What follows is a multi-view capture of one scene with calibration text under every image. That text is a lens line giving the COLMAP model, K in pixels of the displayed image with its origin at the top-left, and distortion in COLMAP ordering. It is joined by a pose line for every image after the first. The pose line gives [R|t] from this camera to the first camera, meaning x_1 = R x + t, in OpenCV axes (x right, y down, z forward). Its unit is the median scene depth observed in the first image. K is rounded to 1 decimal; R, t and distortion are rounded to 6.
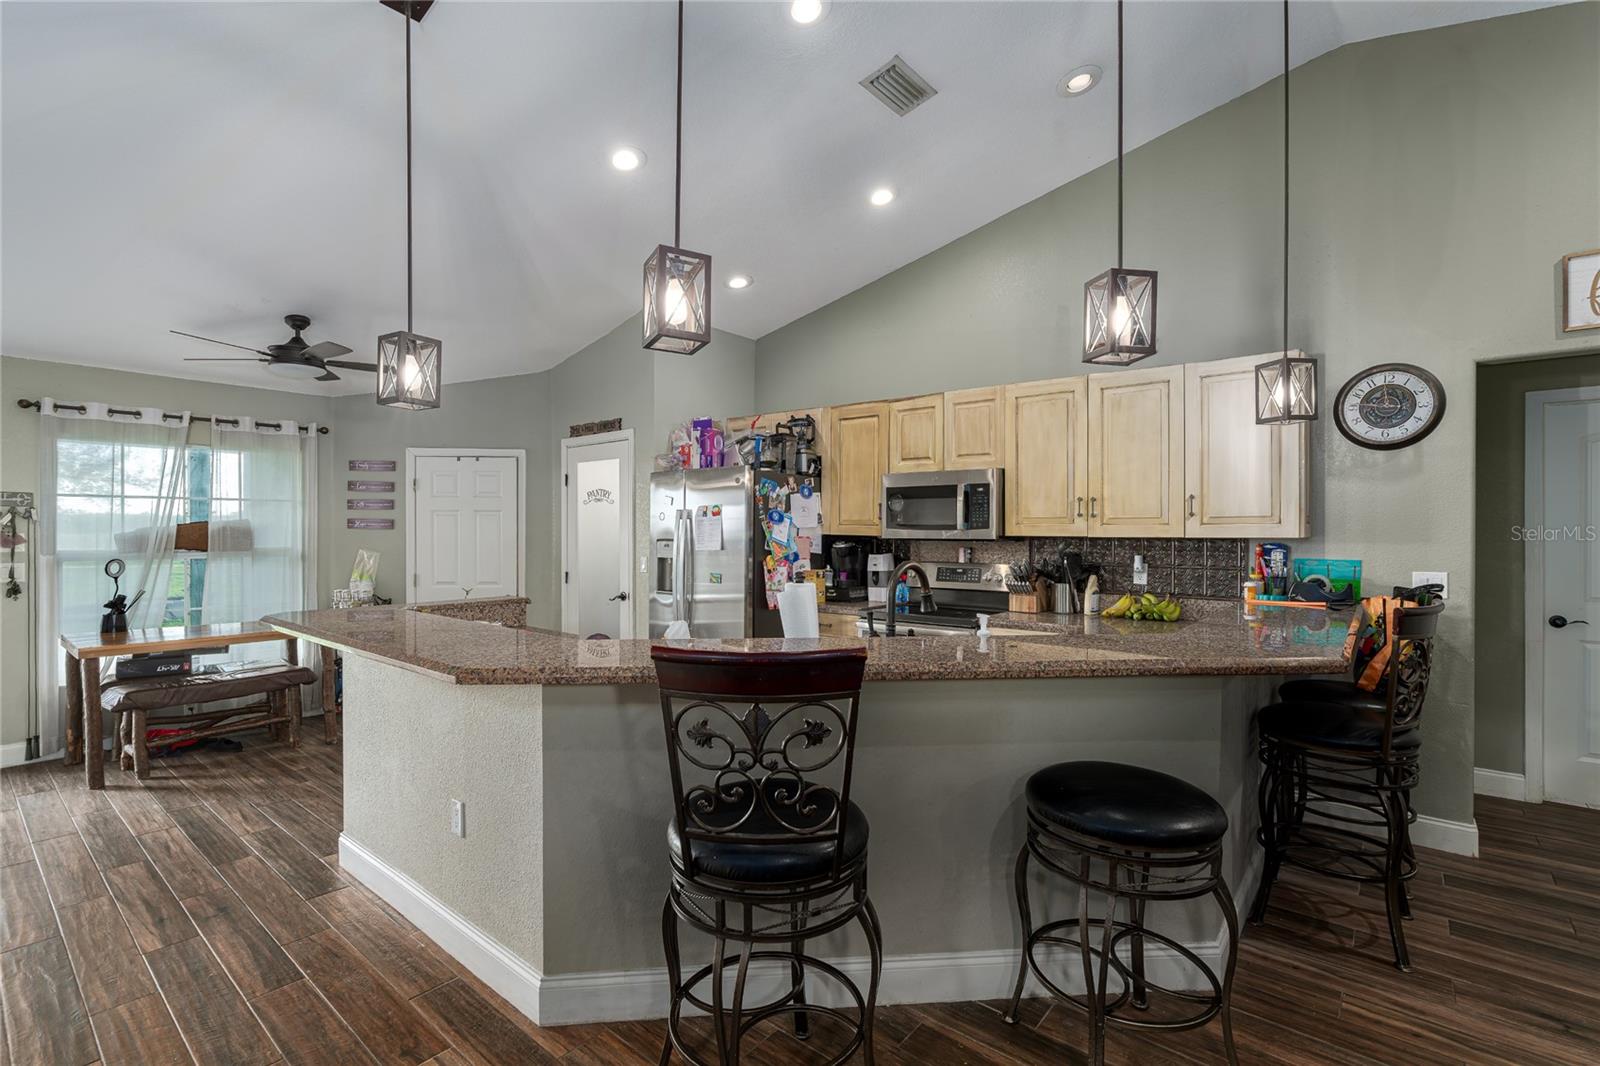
lens RADIAL K [[774.0, 0, 851.6], [0, 774.0, 531.1], [0, 0, 1]] dist [-0.005466, 0.002128]
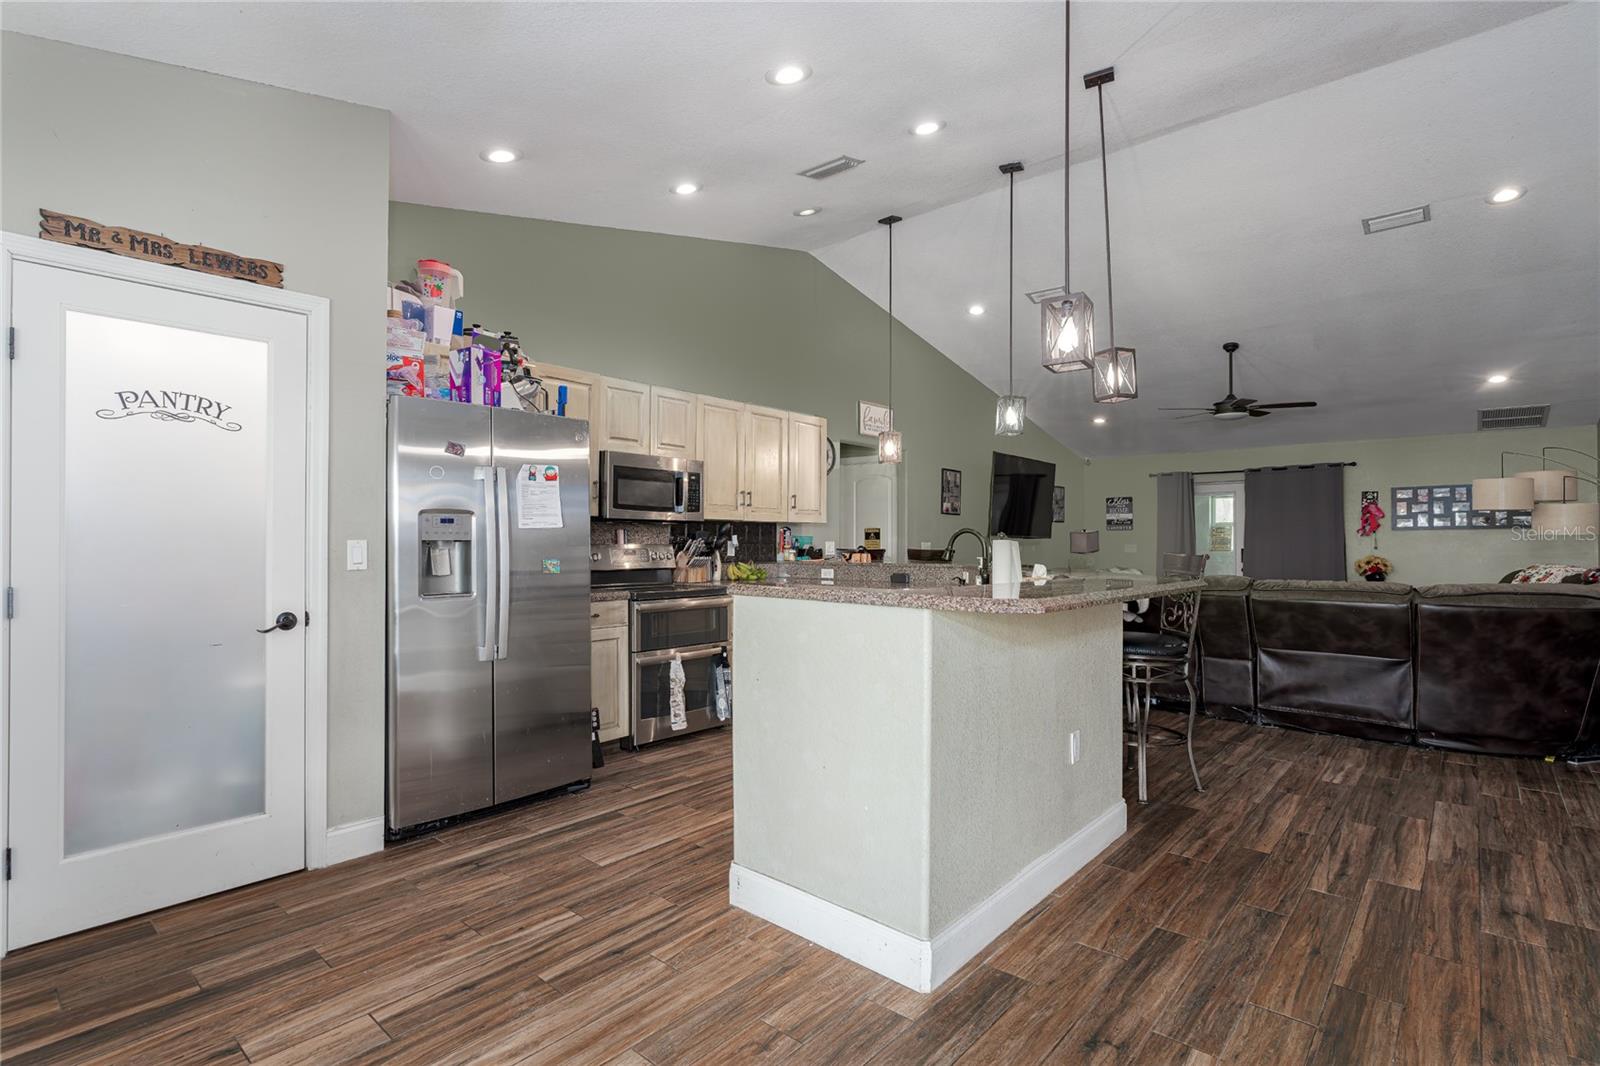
lens RADIAL K [[773.9, 0, 795.9], [0, 773.9, 534.5], [0, 0, 1]] dist [0.002138, 0.000275]
pose [[0.027669, 0.007771, 0.999587, -0.899851], [0.000188, 0.999970, -0.007780, 0.036582], [-0.999617, 0.000403, 0.027667, 0.746146]]
